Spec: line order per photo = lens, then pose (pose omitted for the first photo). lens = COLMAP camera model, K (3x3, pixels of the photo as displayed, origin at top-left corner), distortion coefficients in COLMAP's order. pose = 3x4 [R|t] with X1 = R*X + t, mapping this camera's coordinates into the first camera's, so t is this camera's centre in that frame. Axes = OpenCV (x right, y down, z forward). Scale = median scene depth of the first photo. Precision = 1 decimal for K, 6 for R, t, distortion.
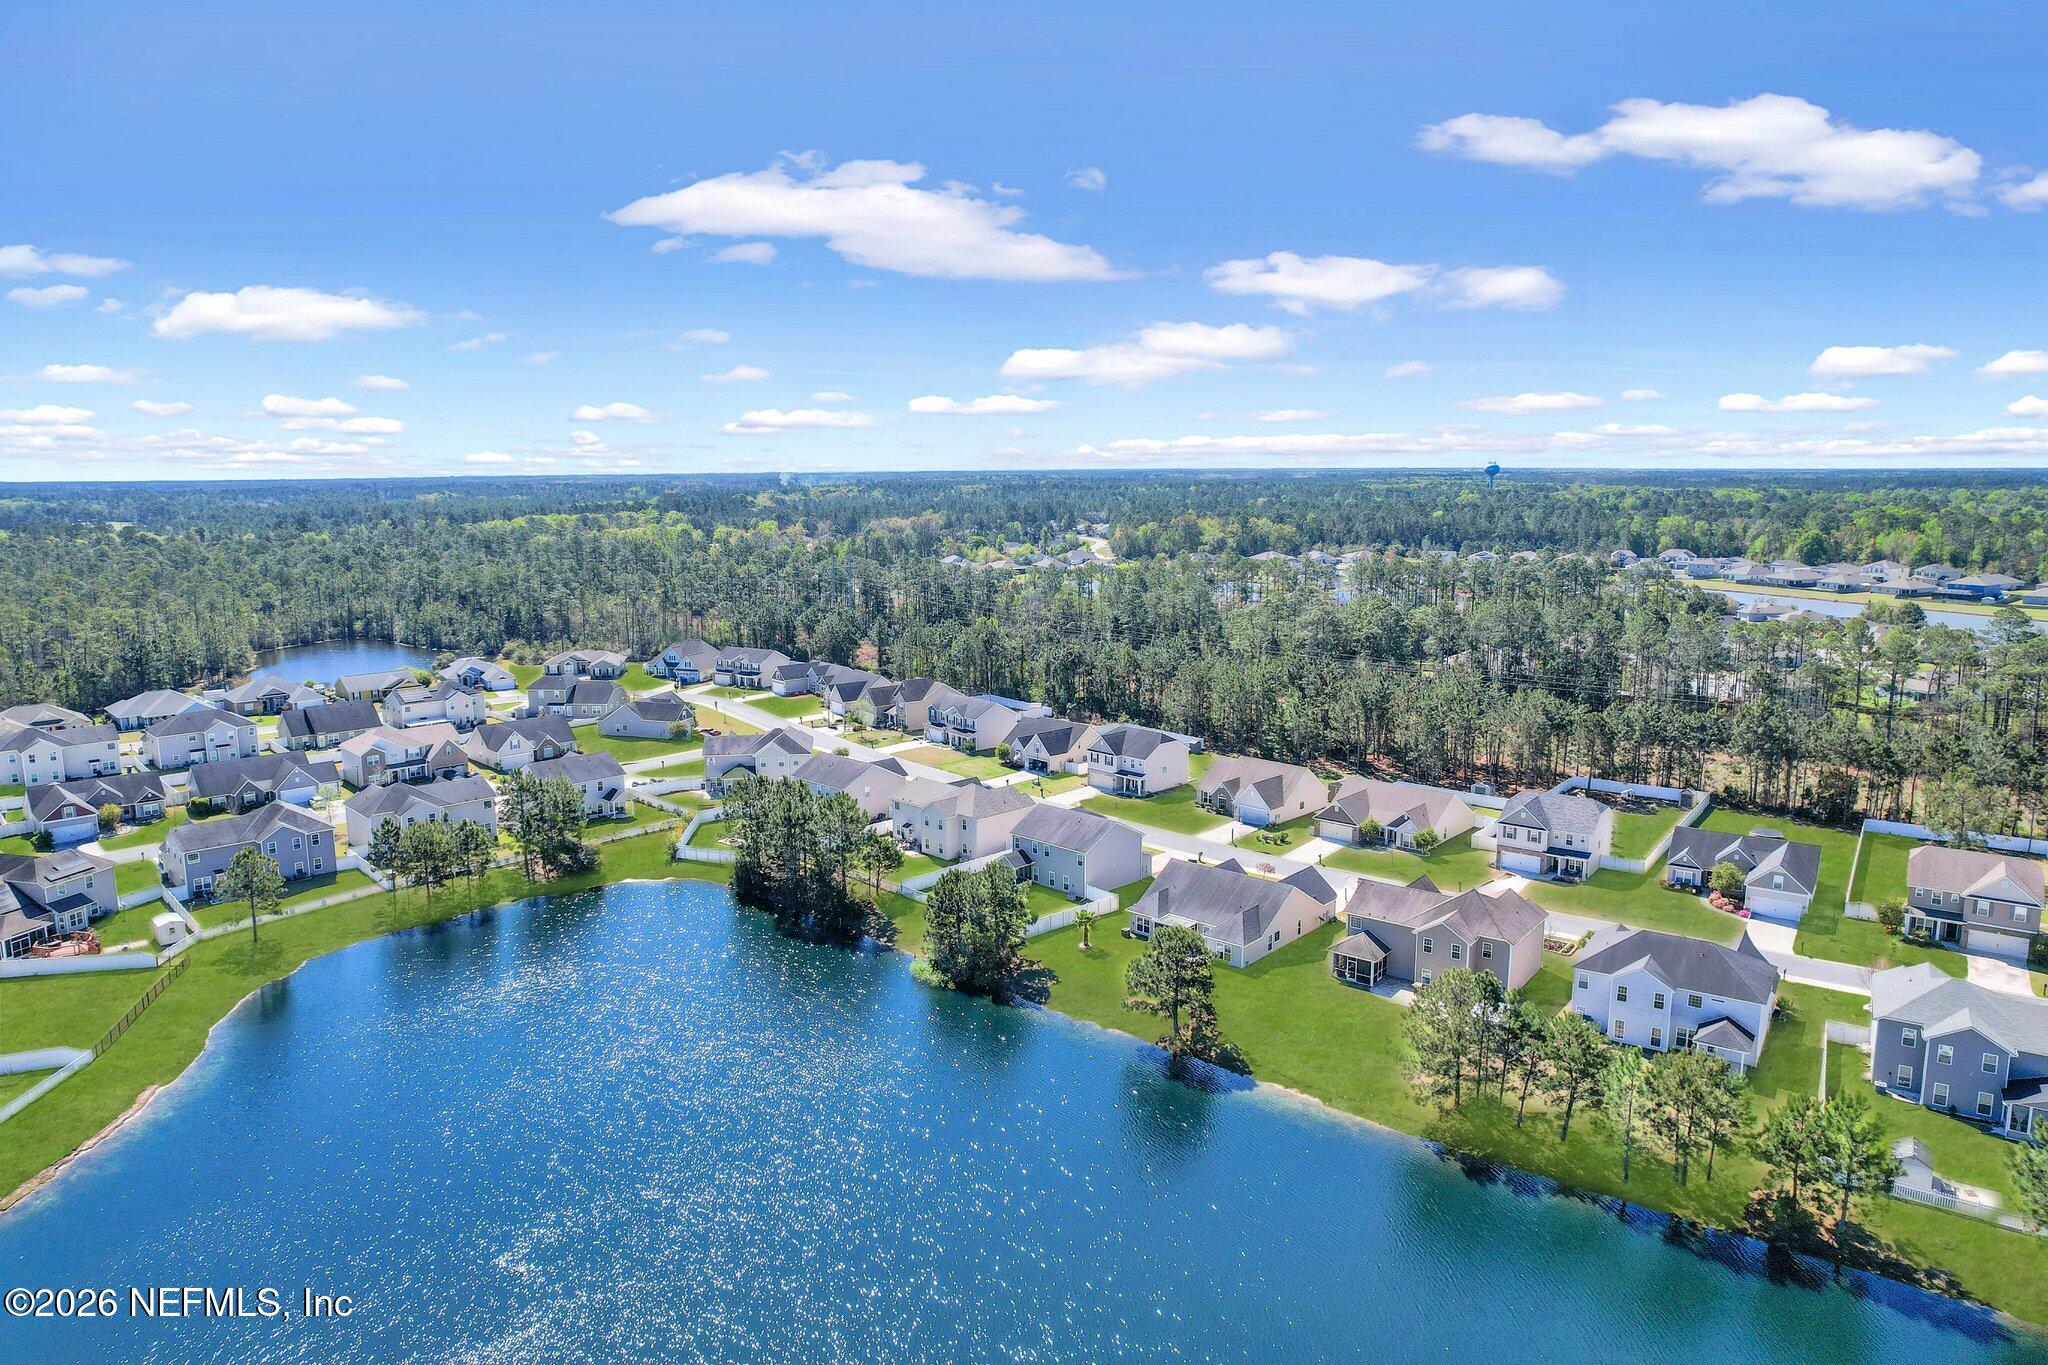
lens RADIAL K [[1310.0, 0, 1033.0], [0, 1310.0, 676.1], [0, 0, 1]] dist [-0.073100, 0.066002]
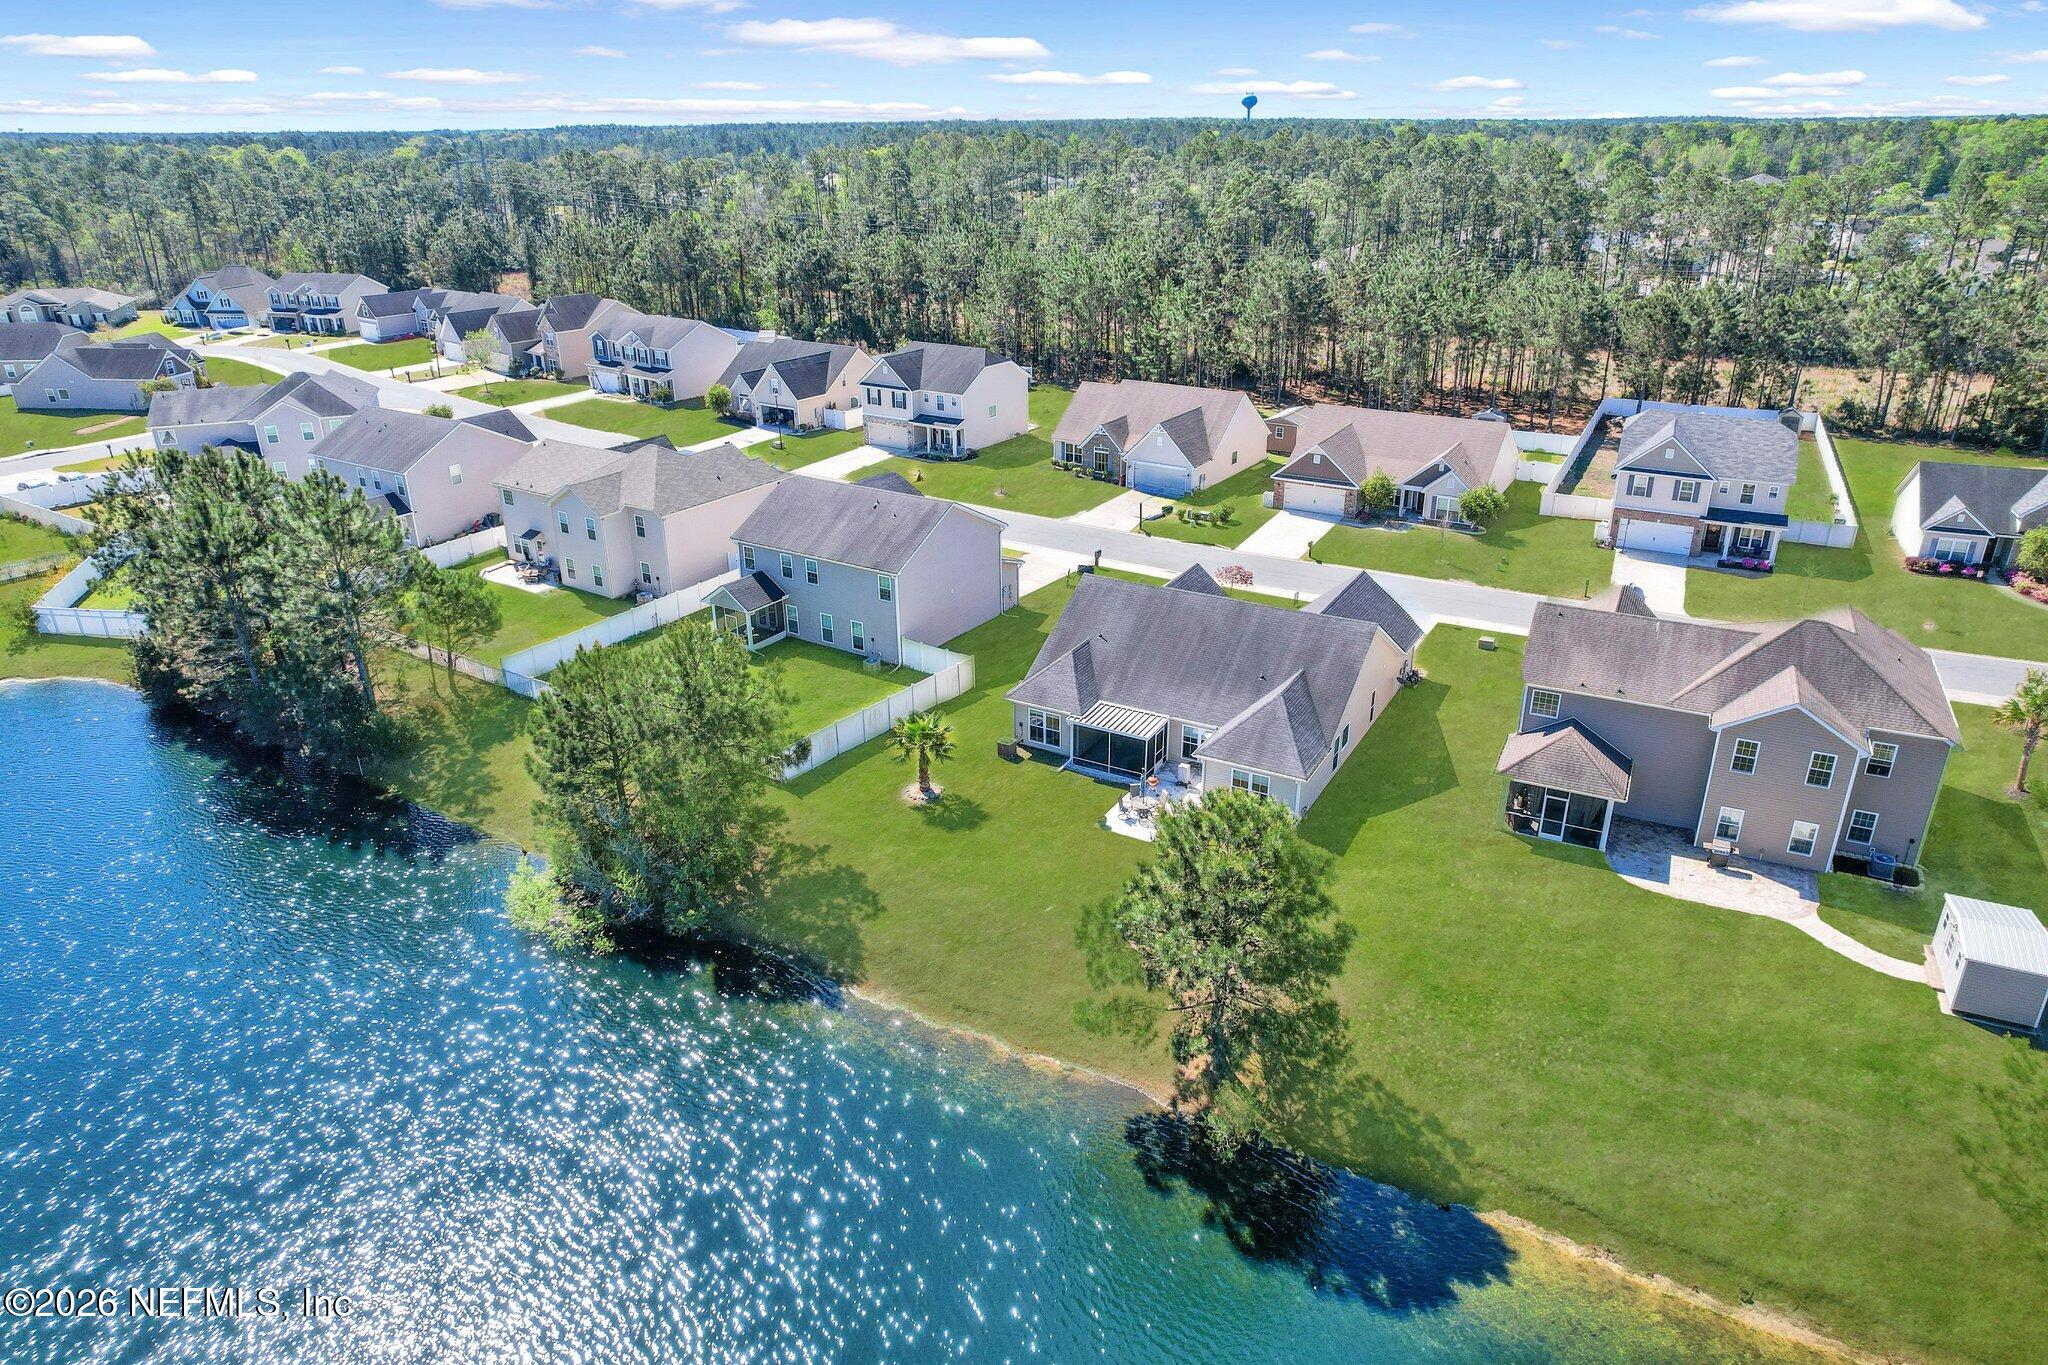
lens RADIAL K [[1310.0, 0, 1033.0], [0, 1310.0, 676.1], [0, 0, 1]] dist [-0.073100, 0.066002]
pose [[0.979719, -0.081422, 0.183088, -0.000835], [0.034518, 0.968639, 0.246064, 0.047149], [-0.197381, -0.234753, 0.951804, 0.440834]]
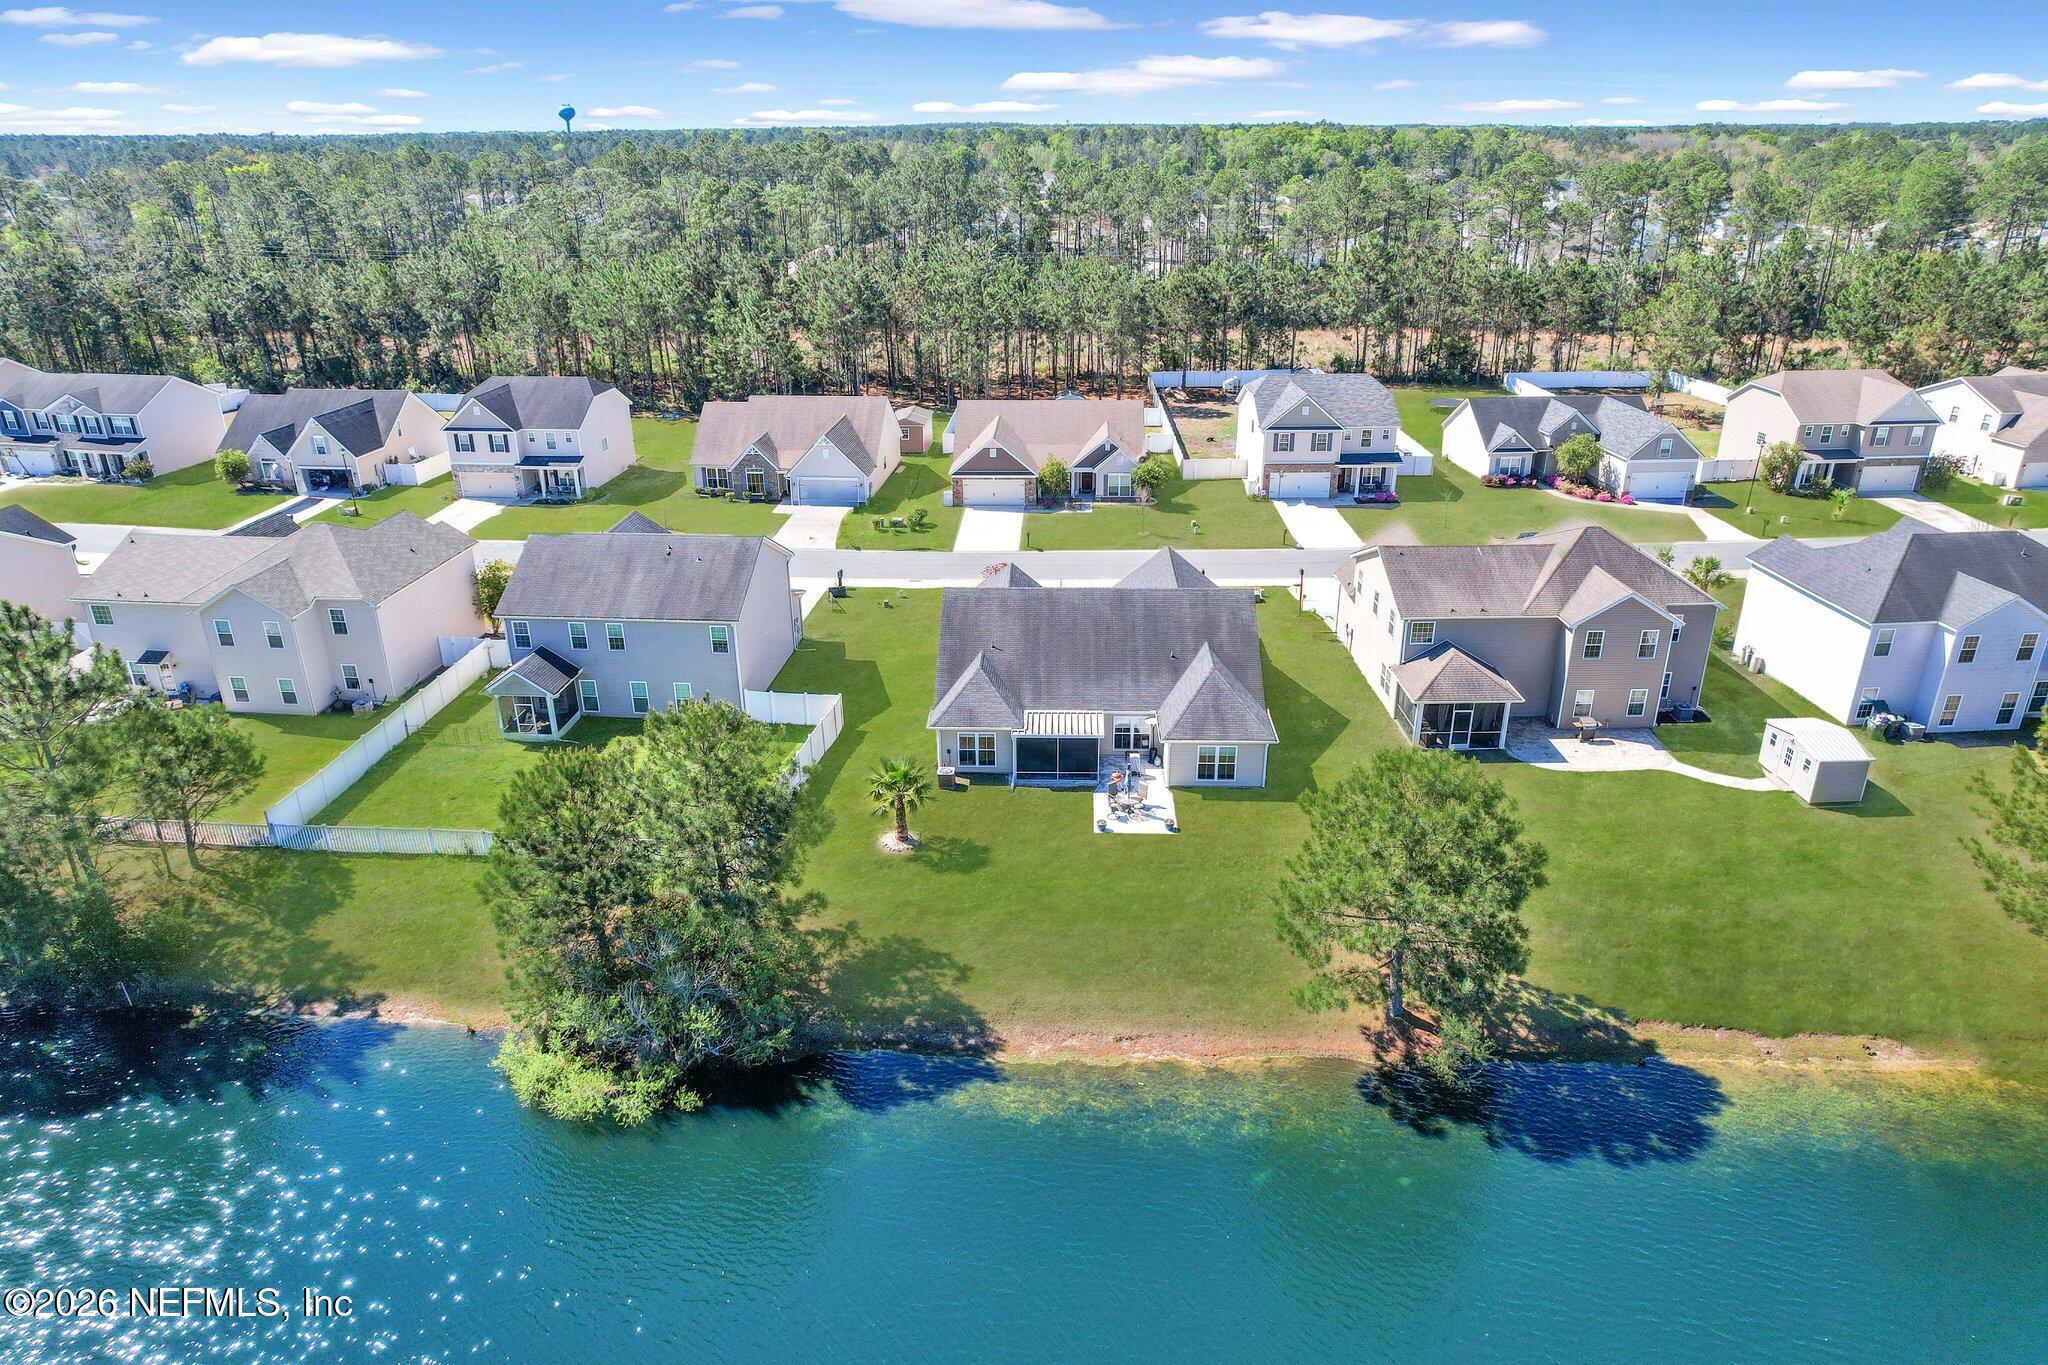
lens RADIAL K [[1310.0, 0, 1033.0], [0, 1310.0, 676.1], [0, 0, 1]] dist [-0.073100, 0.066002]
pose [[0.770320, -0.249039, 0.587014, -0.115377], [0.102790, 0.957038, 0.271132, 0.039344], [-0.629318, -0.148520, 0.762824, 0.507547]]
